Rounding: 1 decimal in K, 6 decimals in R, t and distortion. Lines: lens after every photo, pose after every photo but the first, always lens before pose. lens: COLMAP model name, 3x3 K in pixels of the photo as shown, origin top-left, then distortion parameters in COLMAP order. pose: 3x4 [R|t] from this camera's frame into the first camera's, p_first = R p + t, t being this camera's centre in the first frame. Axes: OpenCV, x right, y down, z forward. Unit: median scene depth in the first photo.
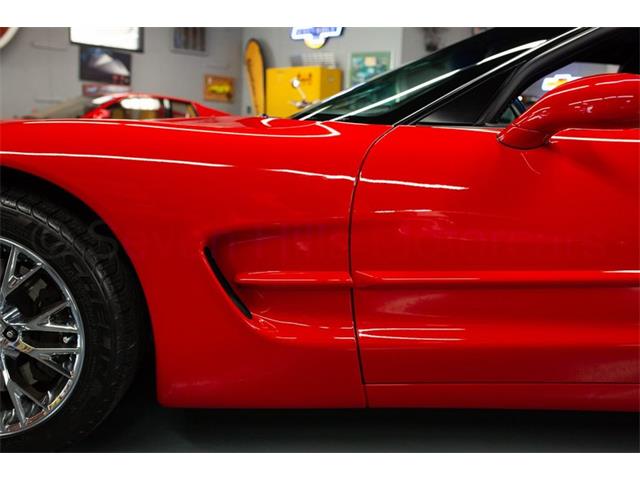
lens RADIAL K [[611.6, 0, 329.1], [0, 611.6, 239.7], [0, 0, 1]] dist [-0.007823, 0.001803]
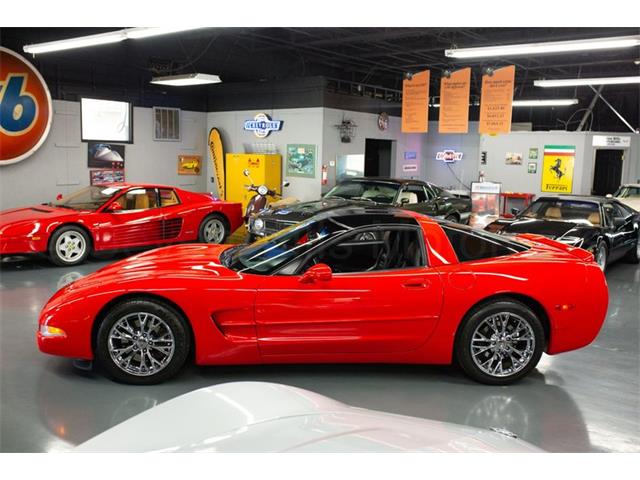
lens RADIAL K [[611.6, 0, 329.1], [0, 611.6, 239.7], [0, 0, 1]] dist [-0.007823, 0.001803]
pose [[0.997719, -0.019963, 0.064483, 0.037489], [0.021997, 0.999278, -0.030993, -0.045101], [-0.063817, 0.032341, 0.997437, -0.382856]]
